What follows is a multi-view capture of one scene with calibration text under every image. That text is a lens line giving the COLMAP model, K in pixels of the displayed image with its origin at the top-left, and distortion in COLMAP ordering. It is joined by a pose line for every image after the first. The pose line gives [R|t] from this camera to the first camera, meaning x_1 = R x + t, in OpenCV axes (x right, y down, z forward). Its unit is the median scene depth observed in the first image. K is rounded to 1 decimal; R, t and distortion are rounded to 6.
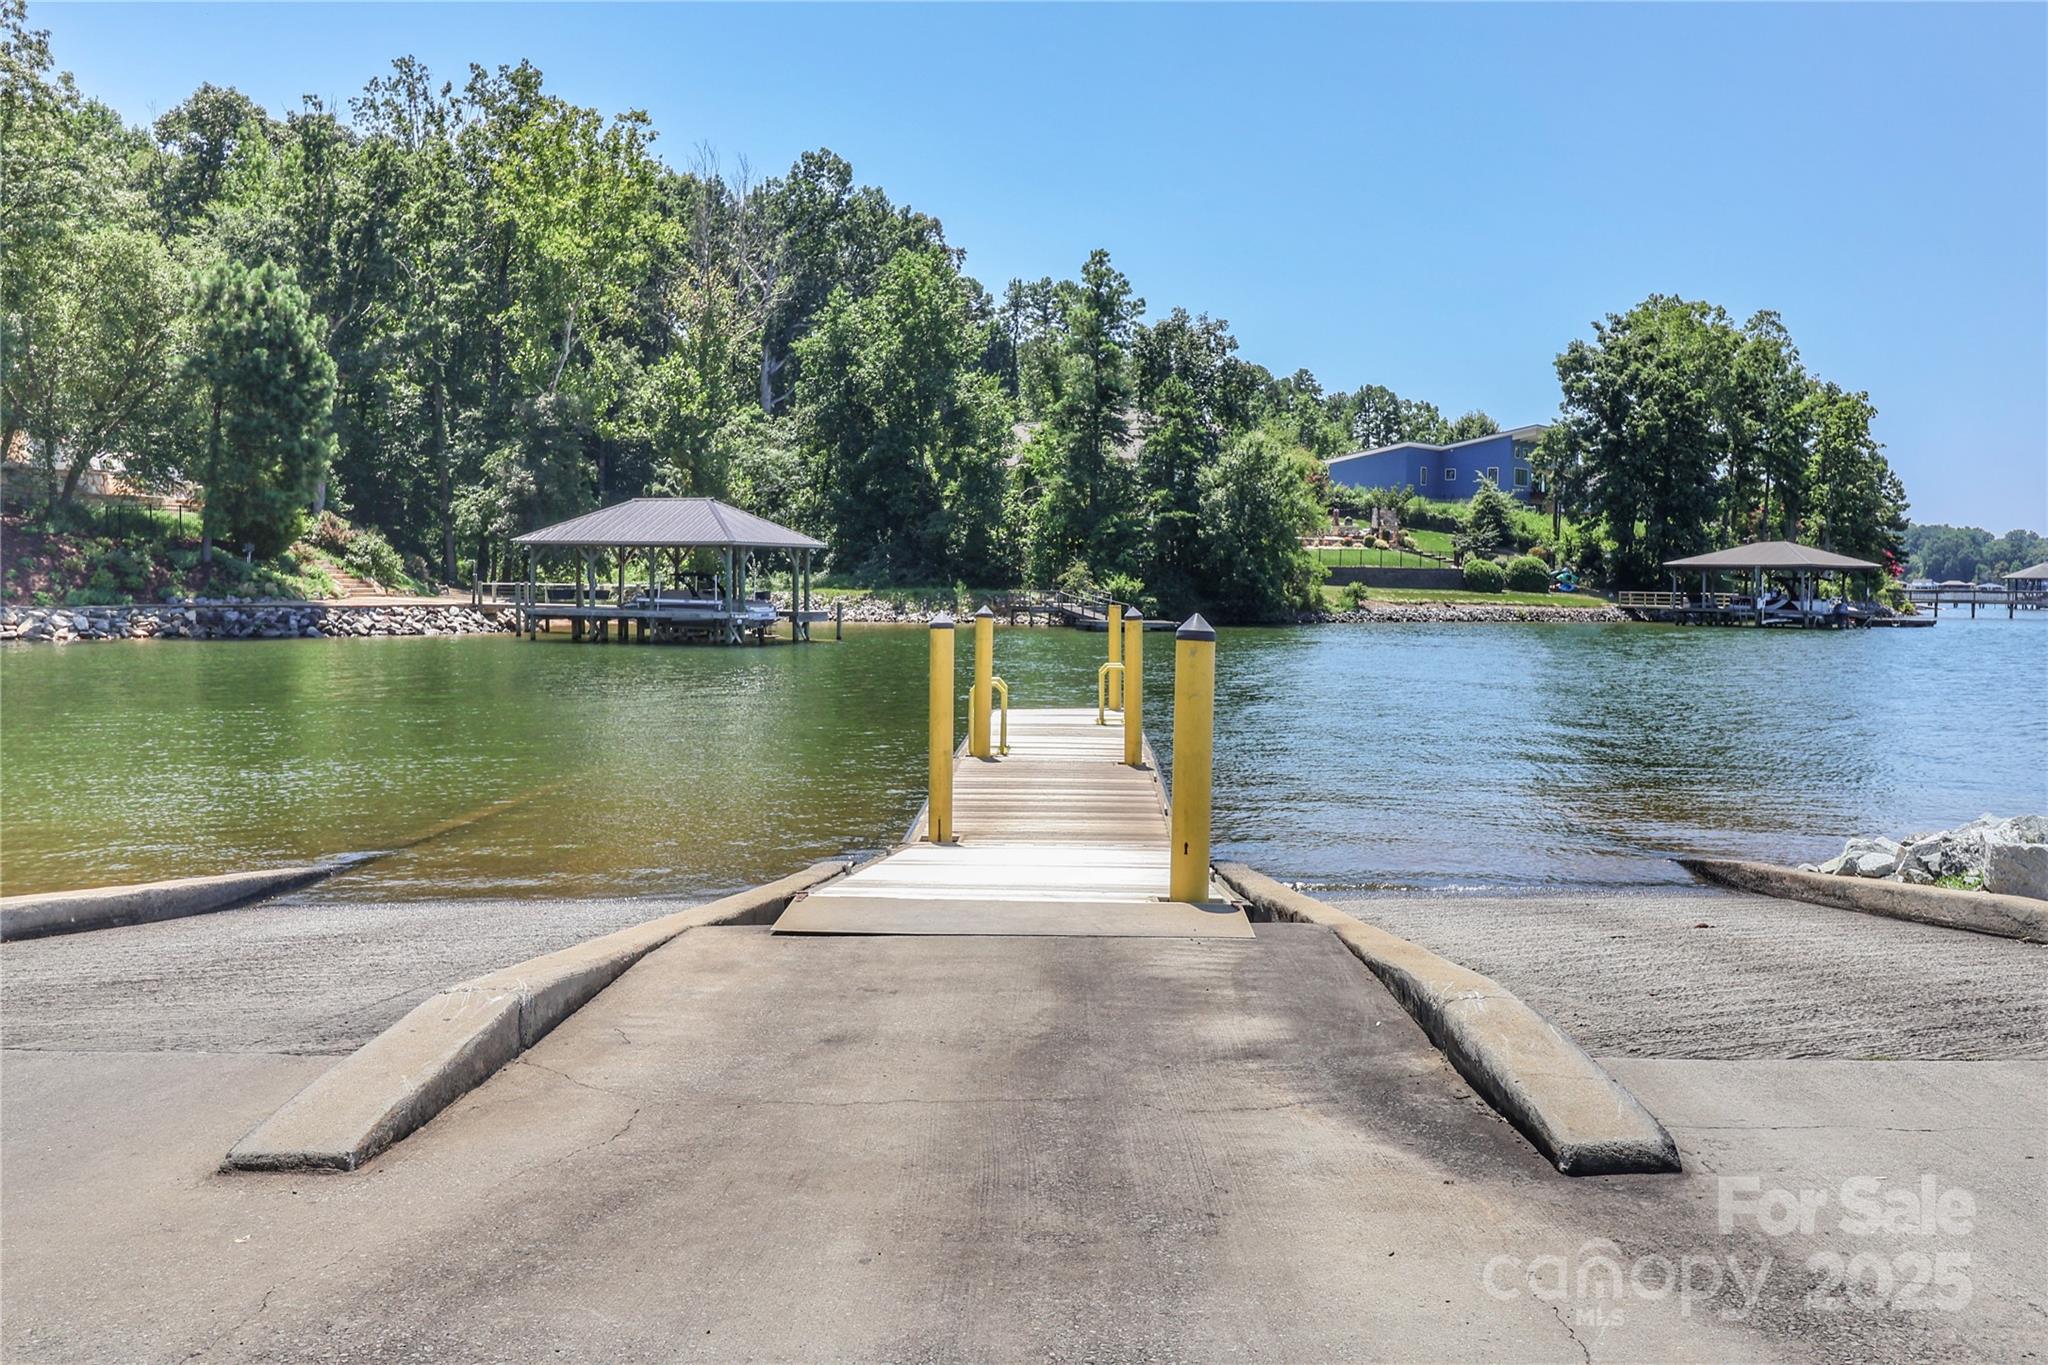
lens RADIAL K [[1635.2, 0, 1024.0], [0, 1635.2, 682.5], [0, 0, 1]] dist [-0.004889, 0.002835]
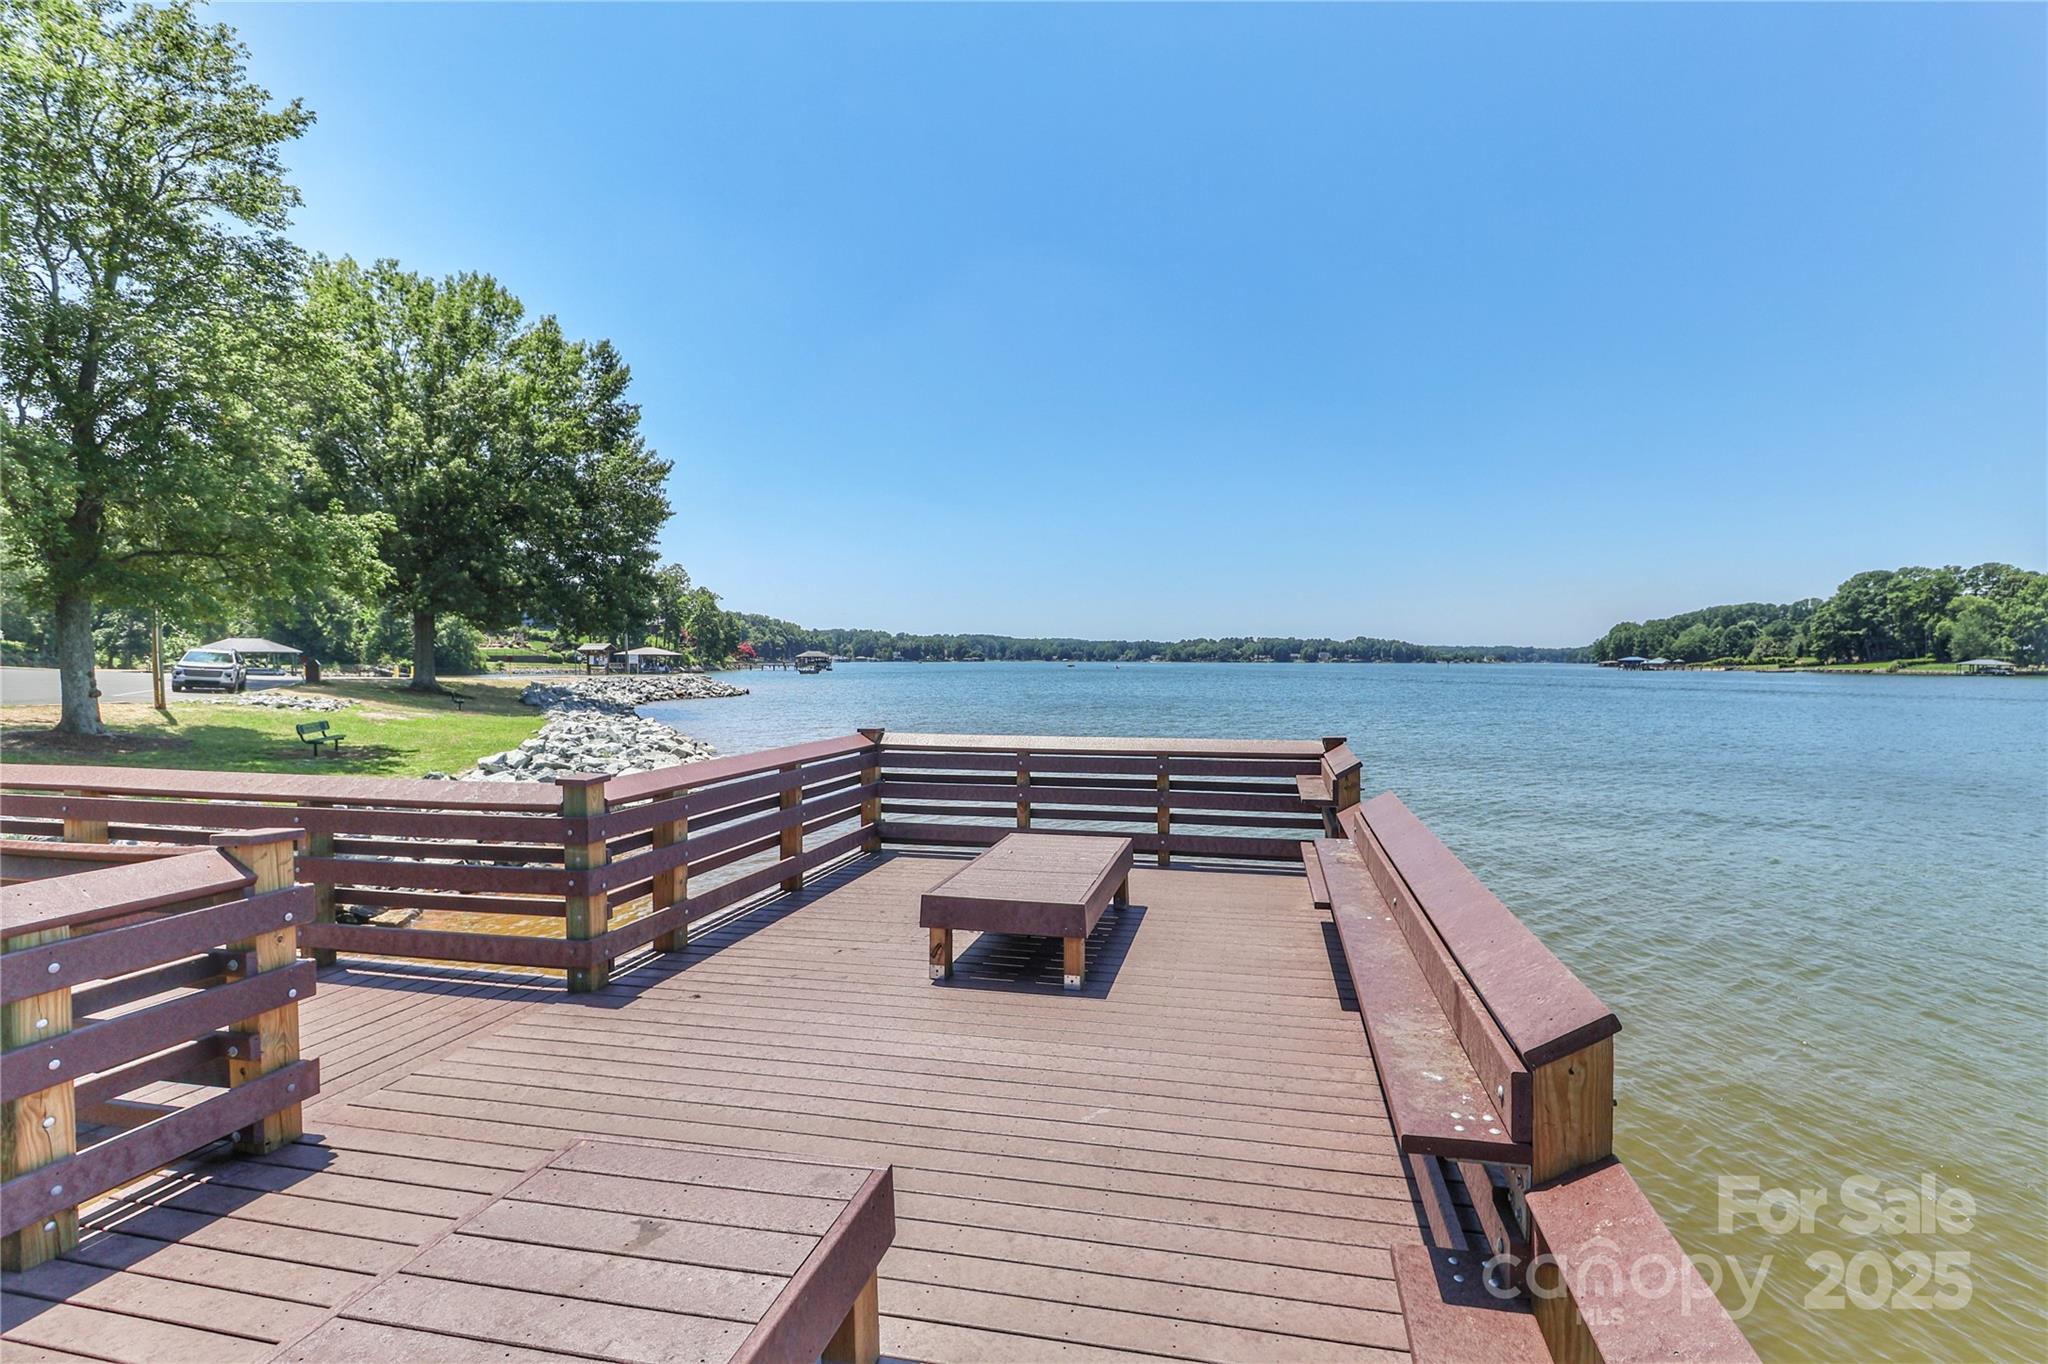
lens RADIAL K [[957.7, 0, 1065.7], [0, 957.7, 672.6], [0, 0, 1]] dist [0.021325, -0.014284]
pose [[0.780586, -0.016751, 0.624824, -0.091881], [0.045198, 0.998537, -0.029696, 0.061479], [-0.623413, 0.051421, 0.780200, -1.049930]]
